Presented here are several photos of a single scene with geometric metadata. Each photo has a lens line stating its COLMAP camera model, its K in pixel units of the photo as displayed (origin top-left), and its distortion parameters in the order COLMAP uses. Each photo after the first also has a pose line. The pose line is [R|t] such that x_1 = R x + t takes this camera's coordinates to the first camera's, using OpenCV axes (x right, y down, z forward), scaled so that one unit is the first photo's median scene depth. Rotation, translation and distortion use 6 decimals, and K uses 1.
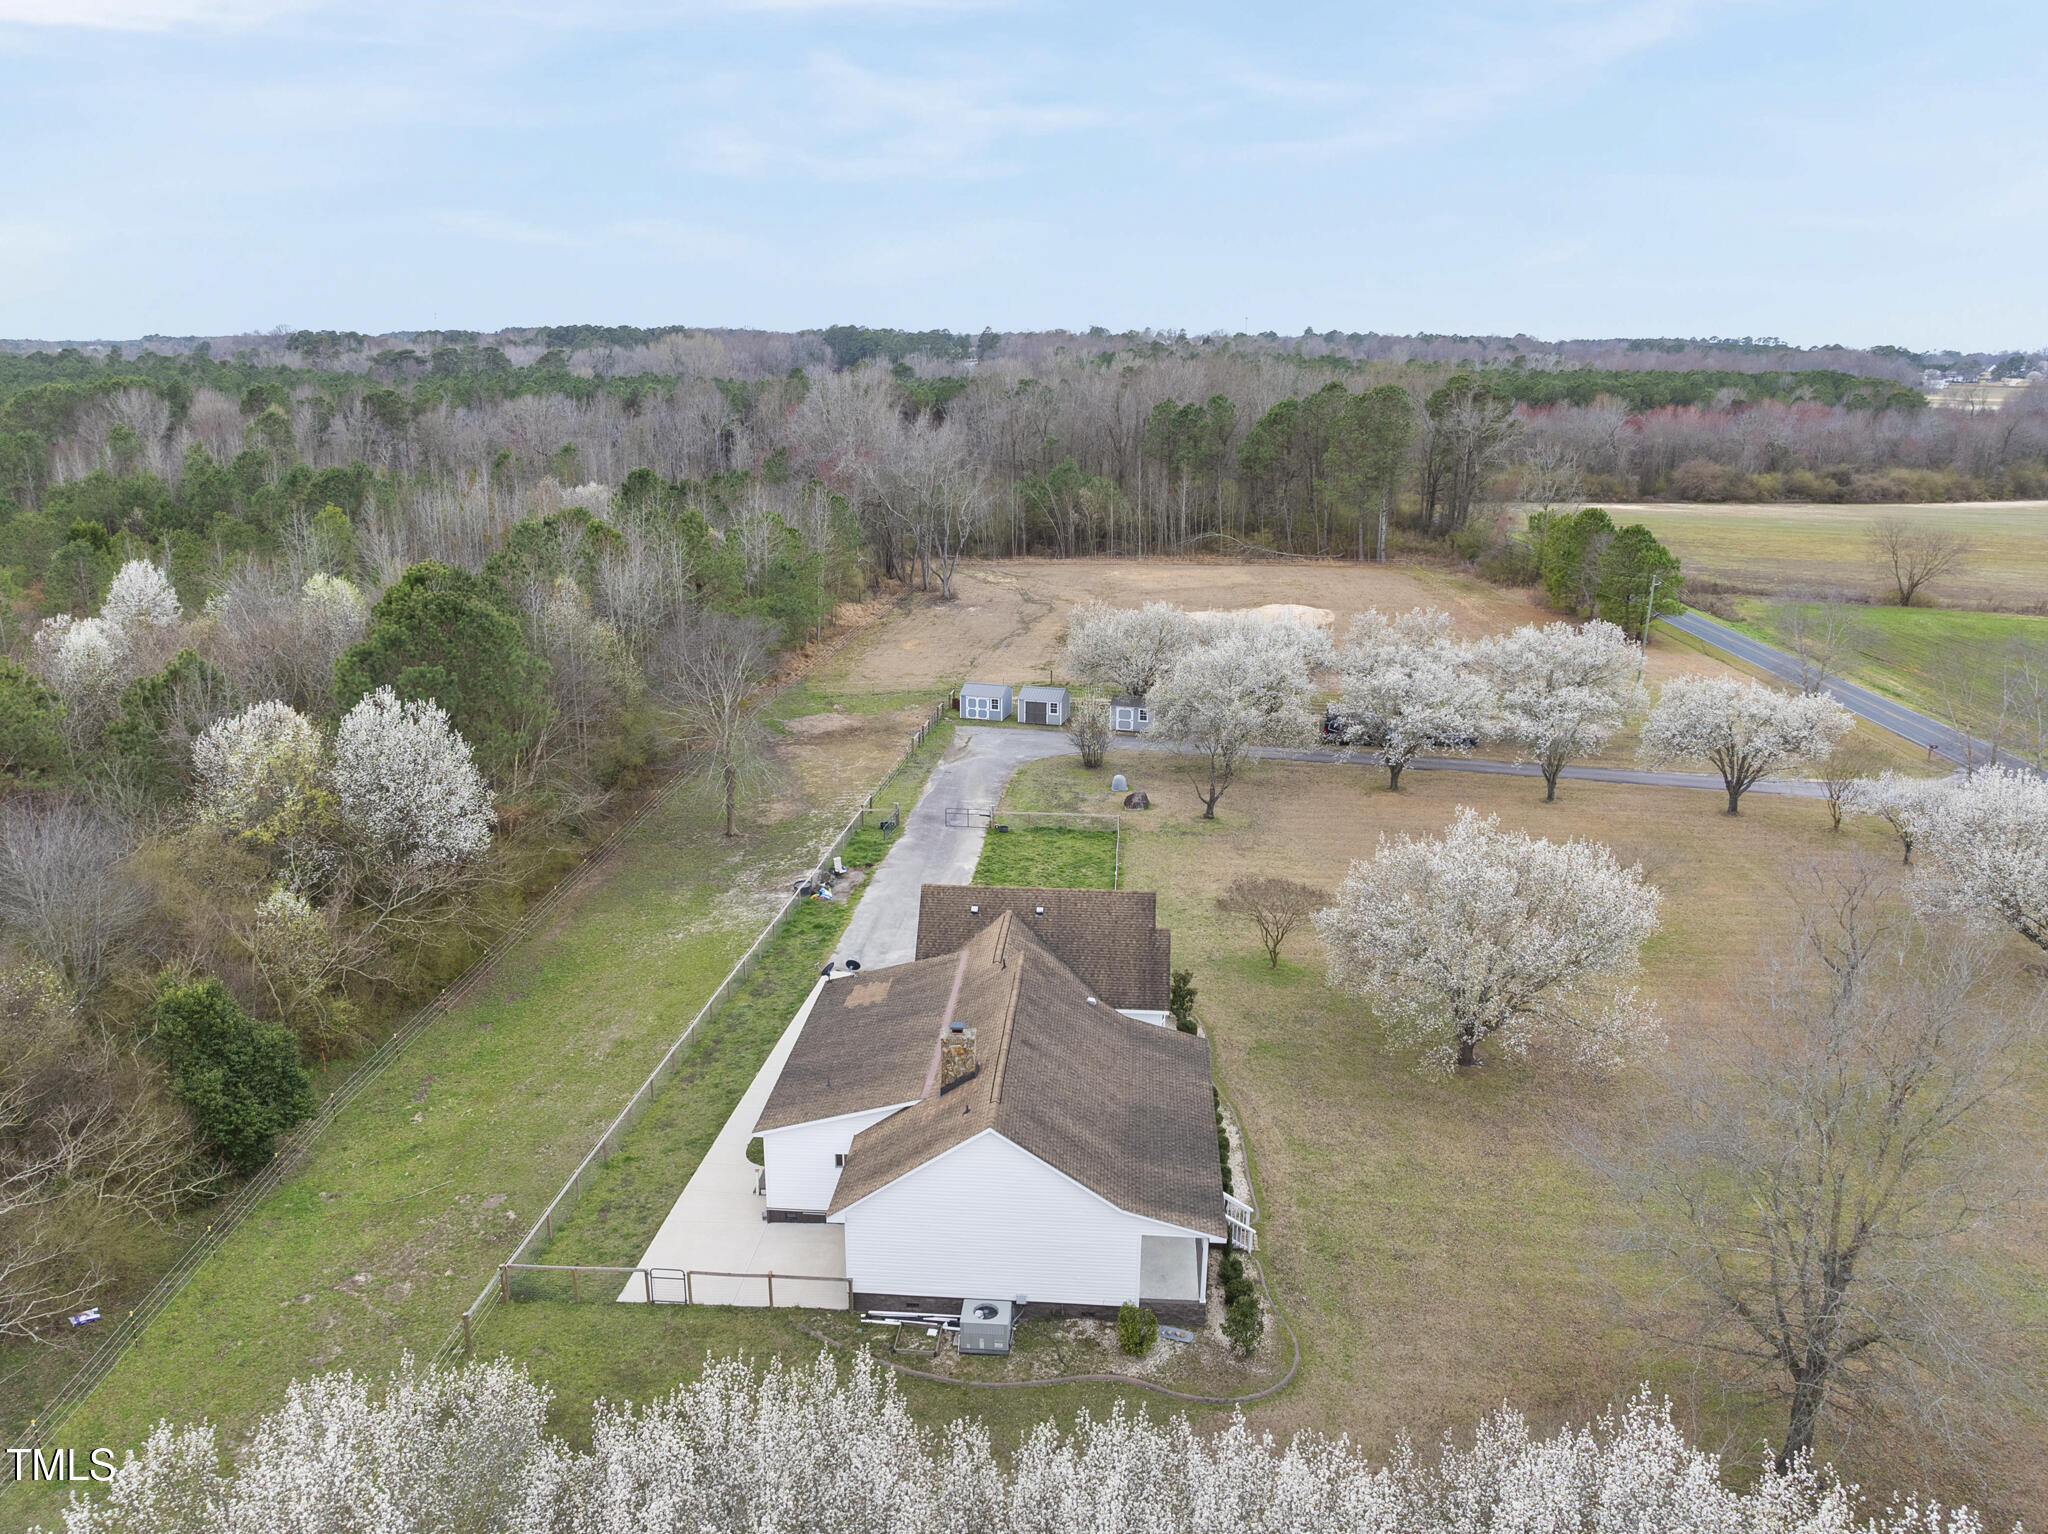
lens RADIAL K [[1439.3, 0, 1031.4], [0, 1439.3, 755.4], [0, 0, 1]] dist [-0.032053, -0.009296]
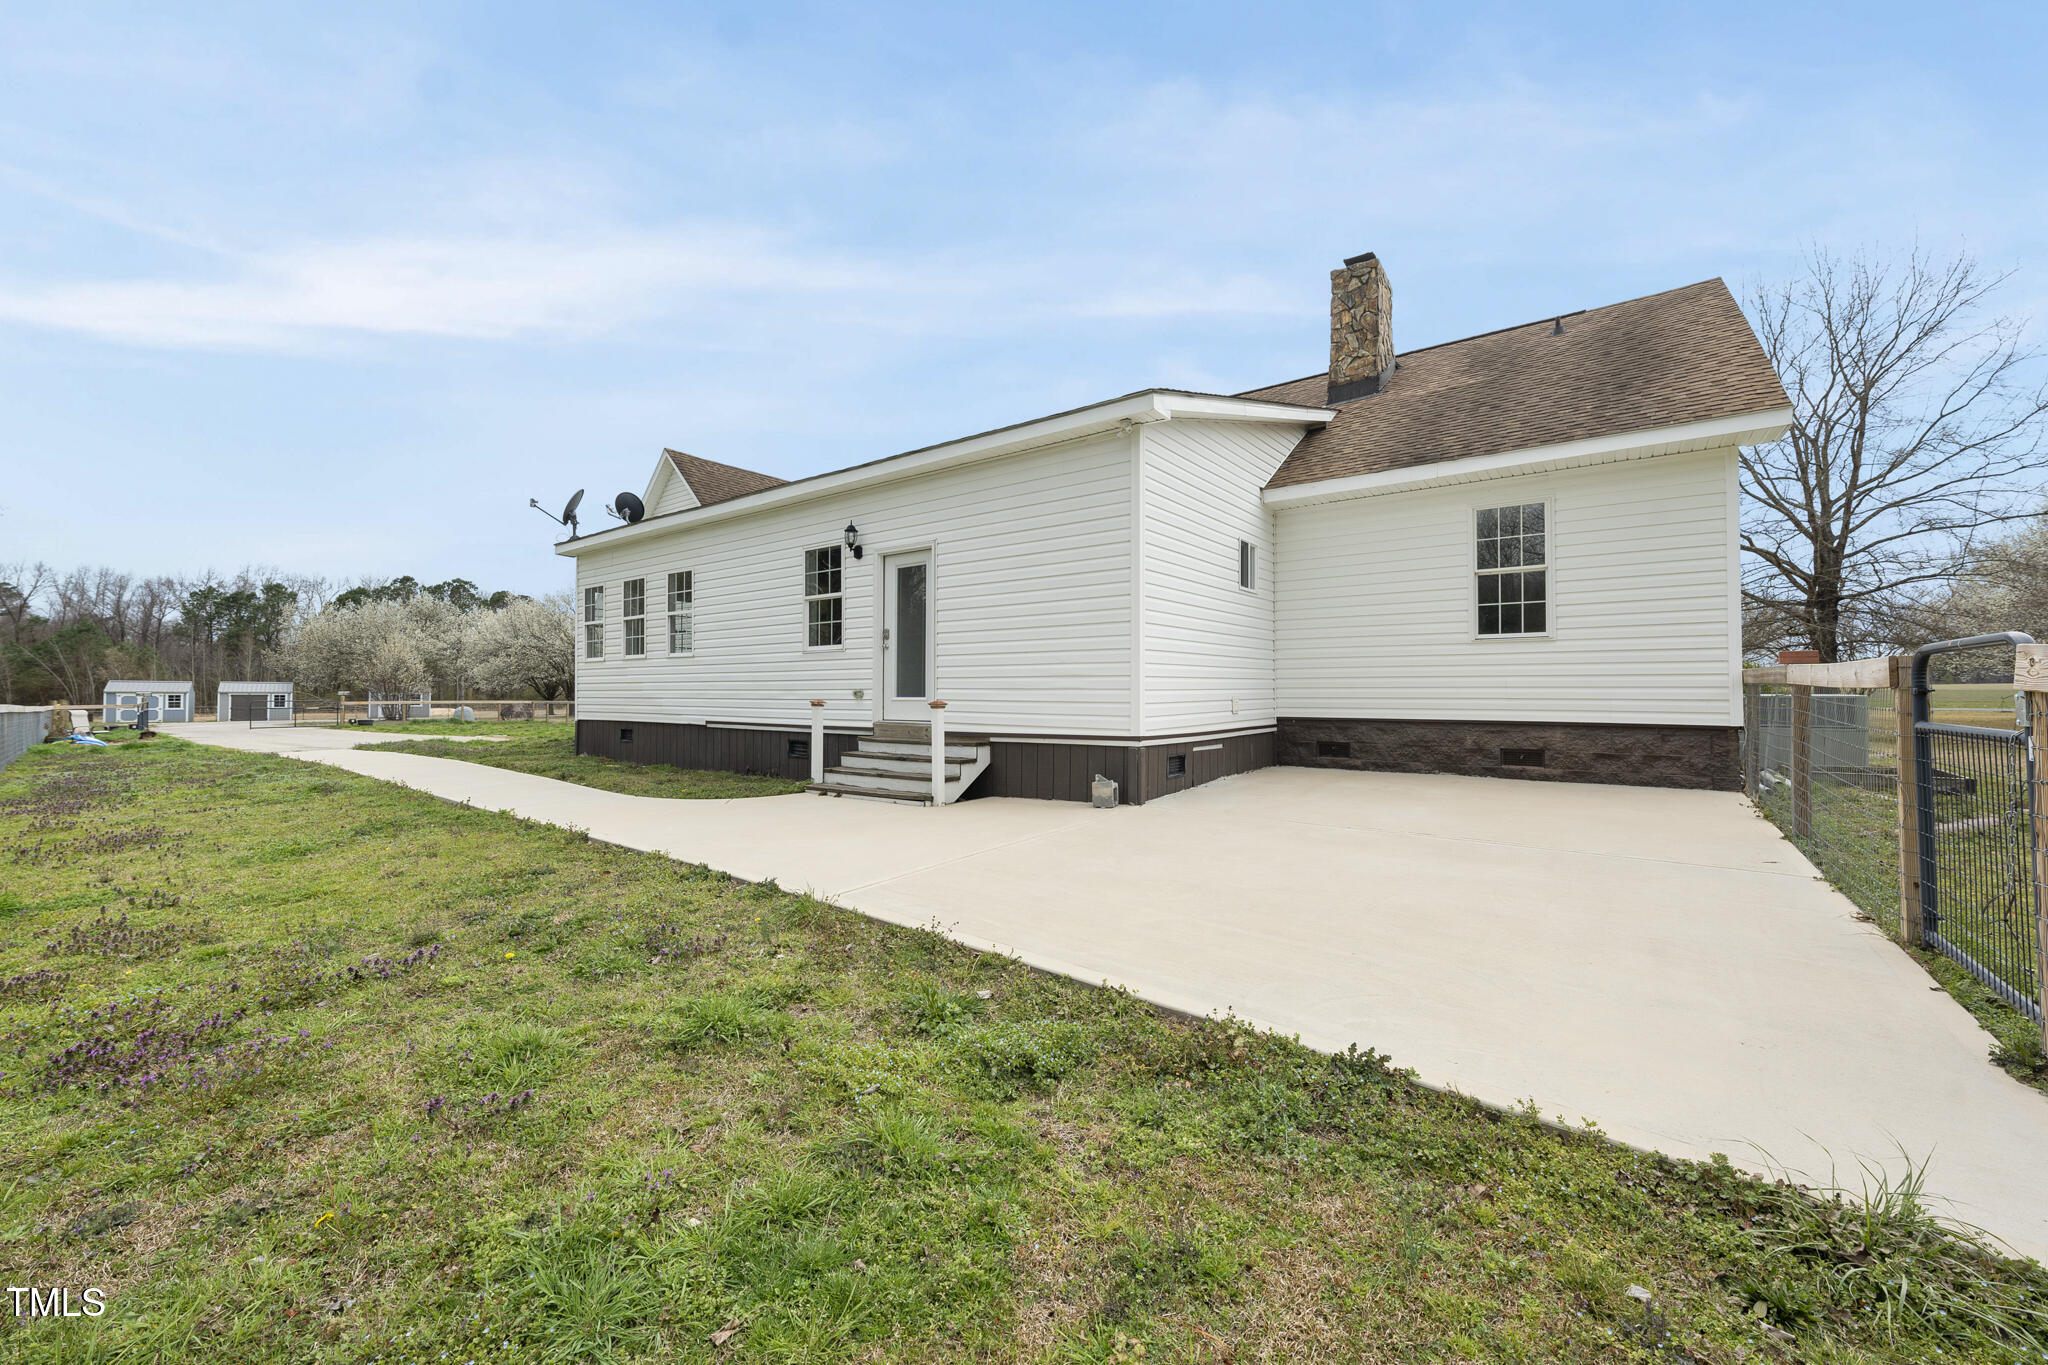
lens RADIAL K [[773.2, 0, 1024.0], [0, 773.2, 682.5], [0, 0, 1]] dist [0.001905, 0.000371]
pose [[0.543386, 0.009633, 0.839428, -0.135664], [0.232184, 0.959203, -0.161307, 0.138654], [-0.806736, 0.282553, 0.518981, 0.401964]]
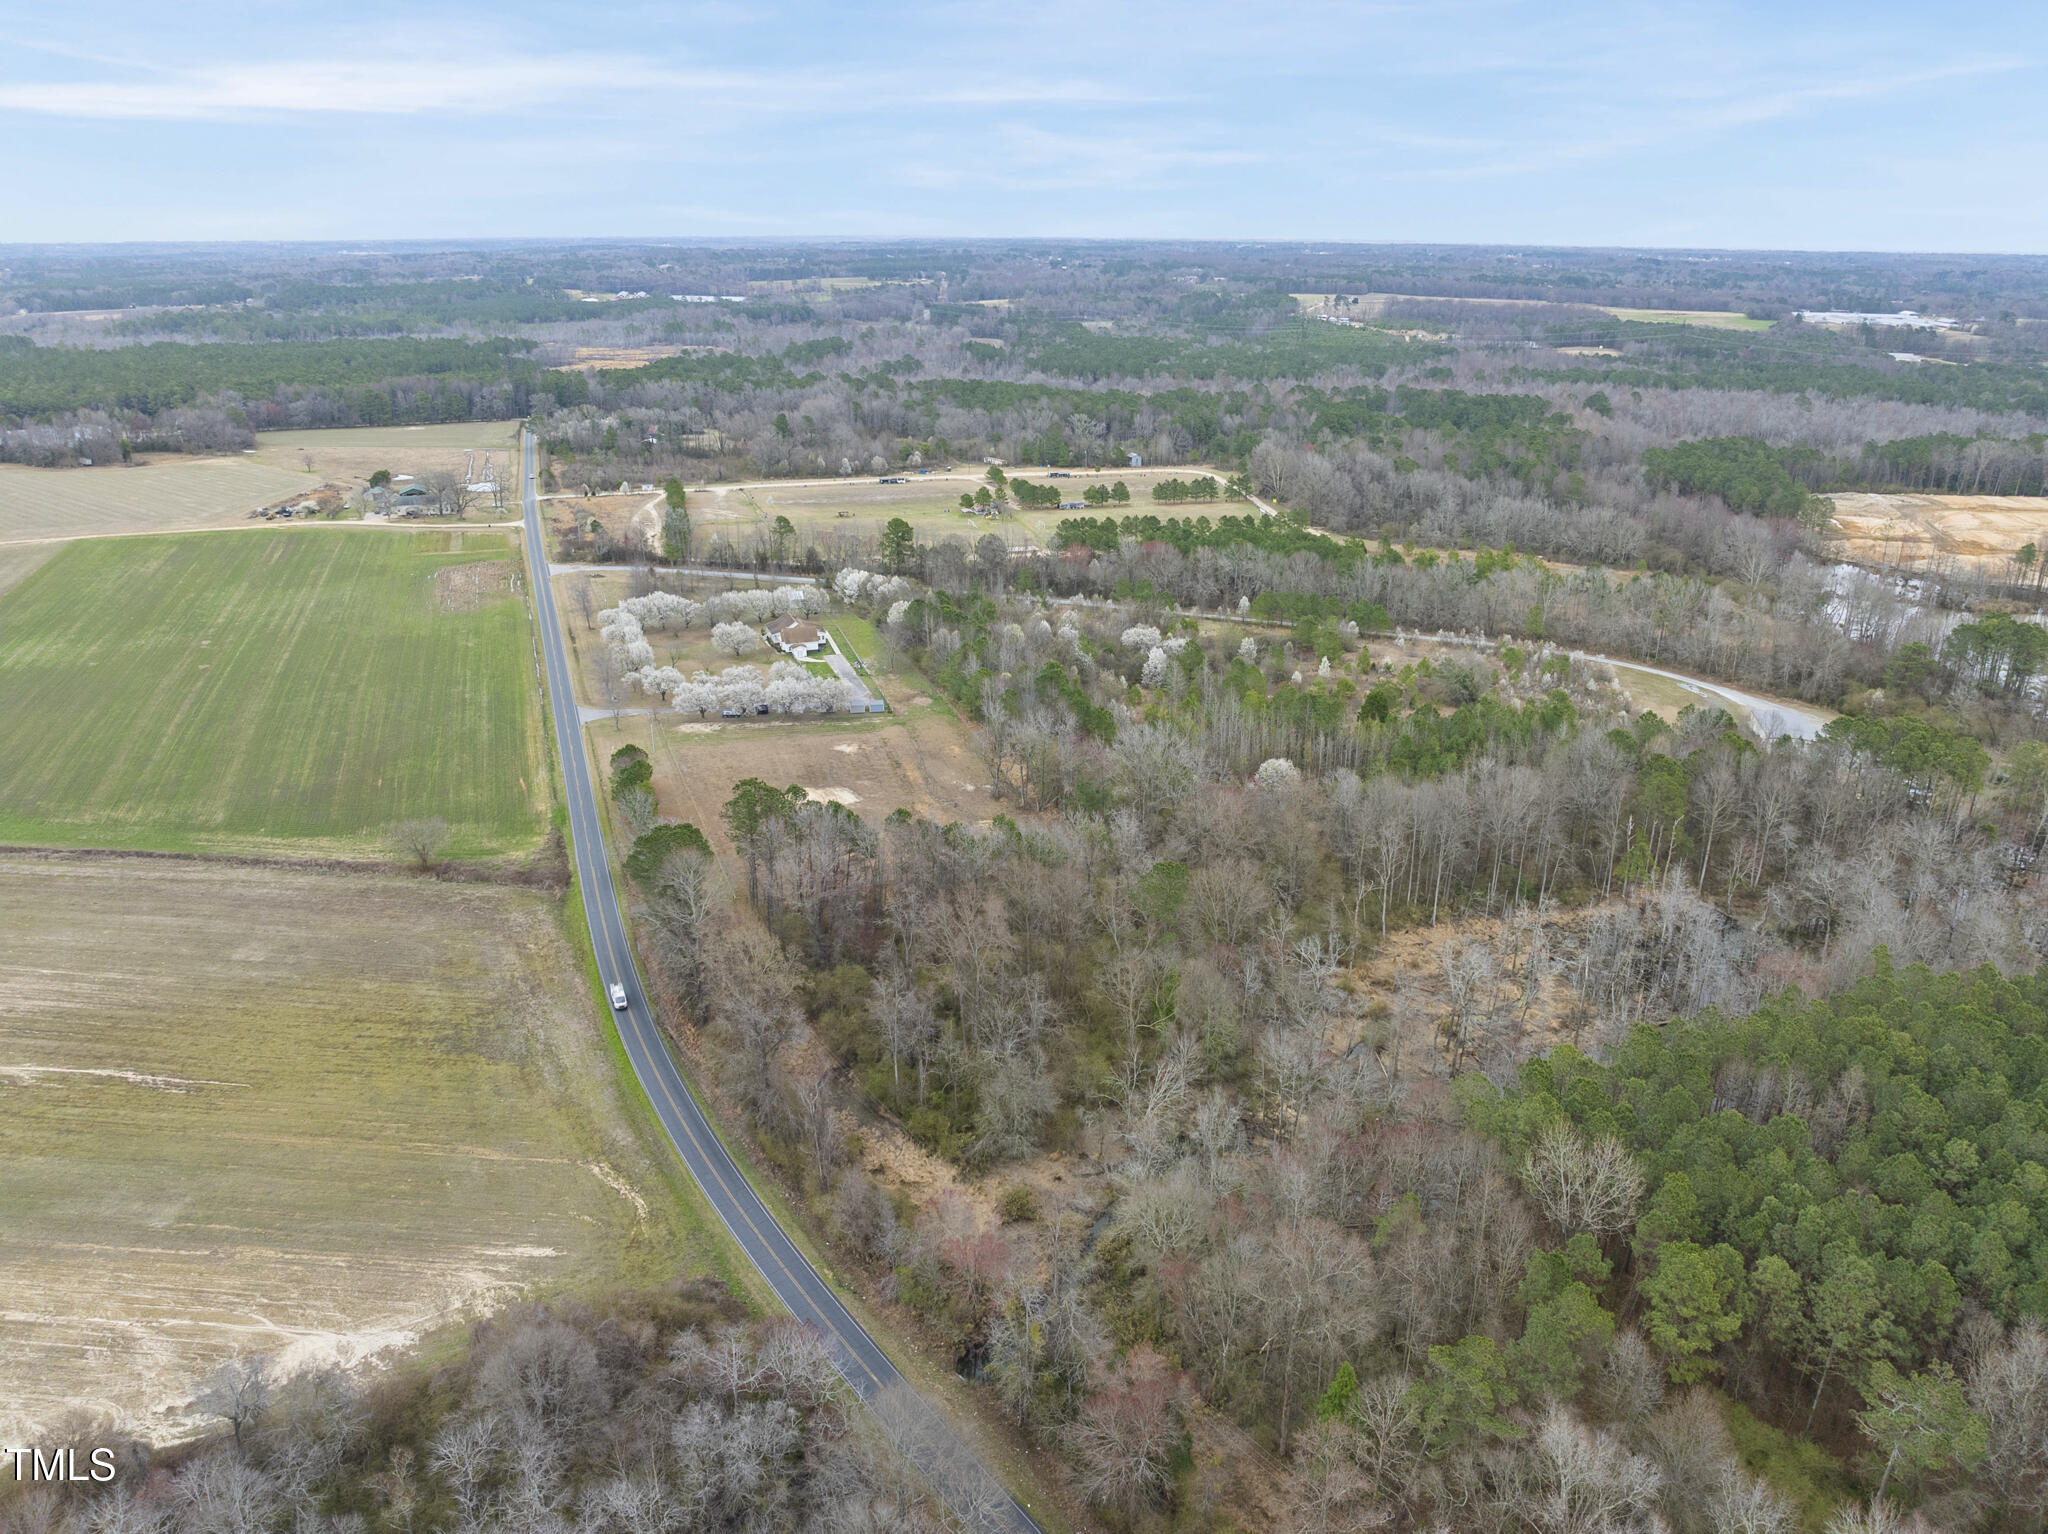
lens RADIAL K [[1442.2, 0, 1029.4], [0, 1442.2, 750.0], [0, 0, 1]] dist [-0.034231, -0.001760]
pose [[-0.914801, 0.128741, -0.382838, 0.915504], [-0.120274, 0.818016, 0.562480, -1.840546], [0.385582, 0.560602, -0.732838, 3.638453]]
